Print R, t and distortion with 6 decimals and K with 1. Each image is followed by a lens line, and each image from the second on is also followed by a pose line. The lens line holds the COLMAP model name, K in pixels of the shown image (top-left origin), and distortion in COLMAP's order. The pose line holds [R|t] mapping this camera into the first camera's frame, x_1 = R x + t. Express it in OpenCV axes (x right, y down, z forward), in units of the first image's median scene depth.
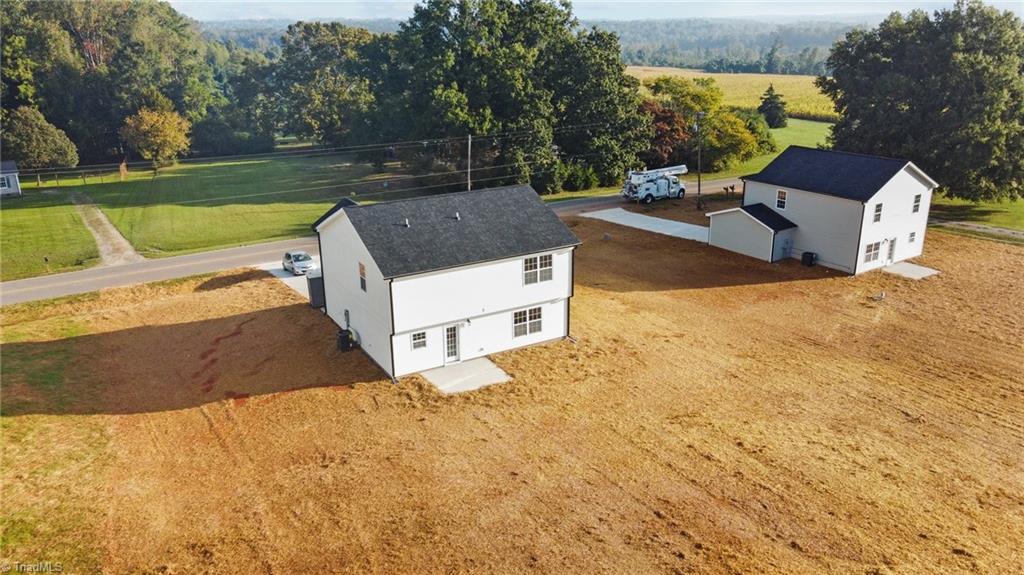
lens RADIAL K [[783.0, 0, 512.0], [0, 783.0, 287.5], [0, 0, 1]] dist [-0.003986, 0.032900]
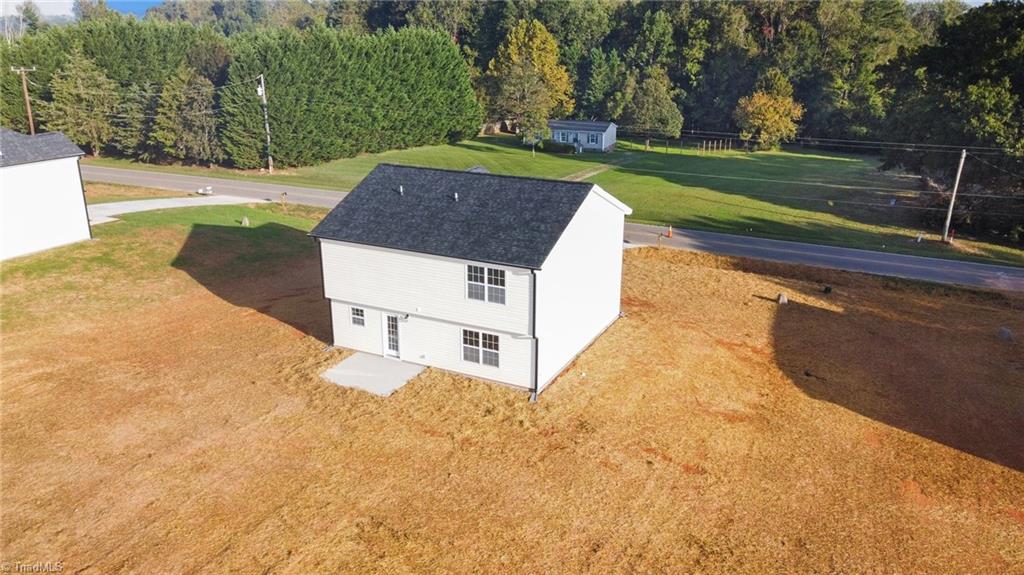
lens RADIAL K [[776.1, 0, 512.0], [0, 776.1, 287.5], [0, 0, 1]] dist [0.002534, 0.036123]
pose [[0.550633, 0.281191, -0.785961, 0.579993], [-0.277989, 0.949581, 0.144974, -0.123661], [0.787099, 0.138661, 0.601039, 0.512420]]
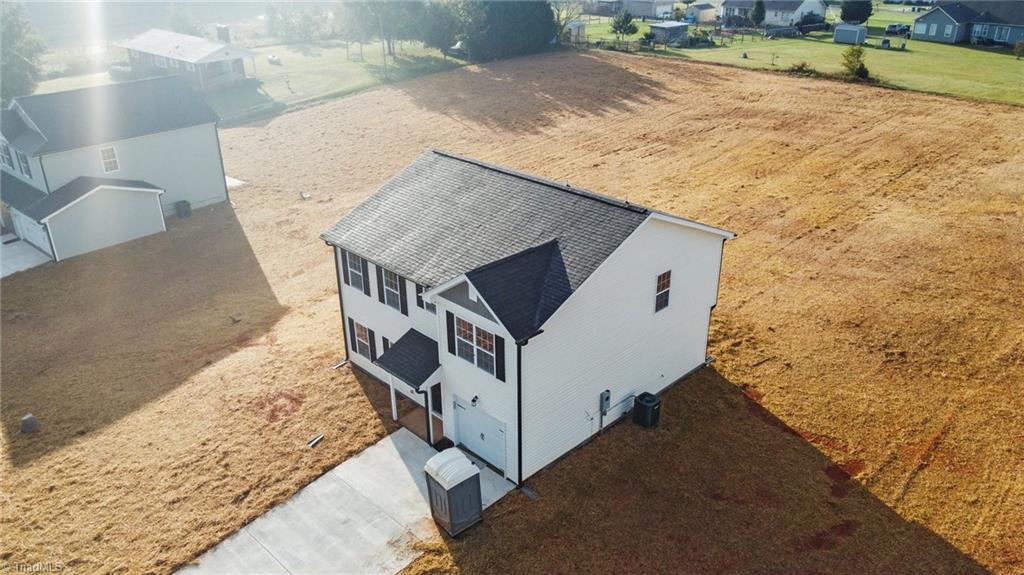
lens RADIAL K [[776.1, 0, 512.0], [0, 776.1, 287.5], [0, 0, 1]] dist [0.002534, 0.036123]
pose [[-0.244979, -0.406340, 0.880269, -0.675430], [0.321347, 0.822582, 0.469143, -0.339776], [-0.914725, 0.397802, -0.070939, 1.037276]]
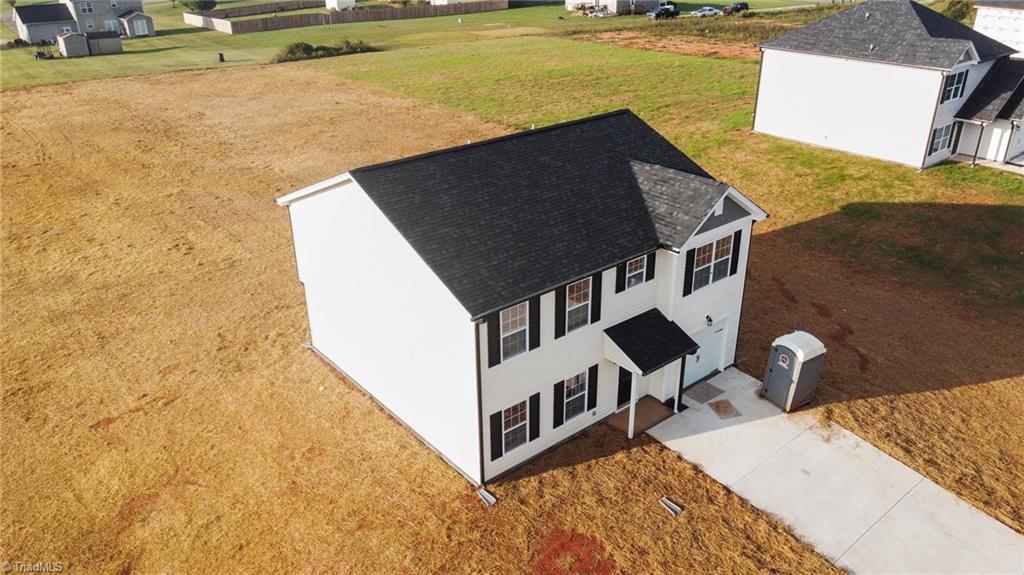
lens RADIAL K [[776.1, 0, 512.0], [0, 776.1, 287.5], [0, 0, 1]] dist [0.002534, 0.036123]
pose [[-0.988418, 0.086024, -0.125022, -0.025510], [-0.026943, 0.711263, 0.702410, -0.419366], [0.149348, 0.697643, -0.700707, 1.393912]]
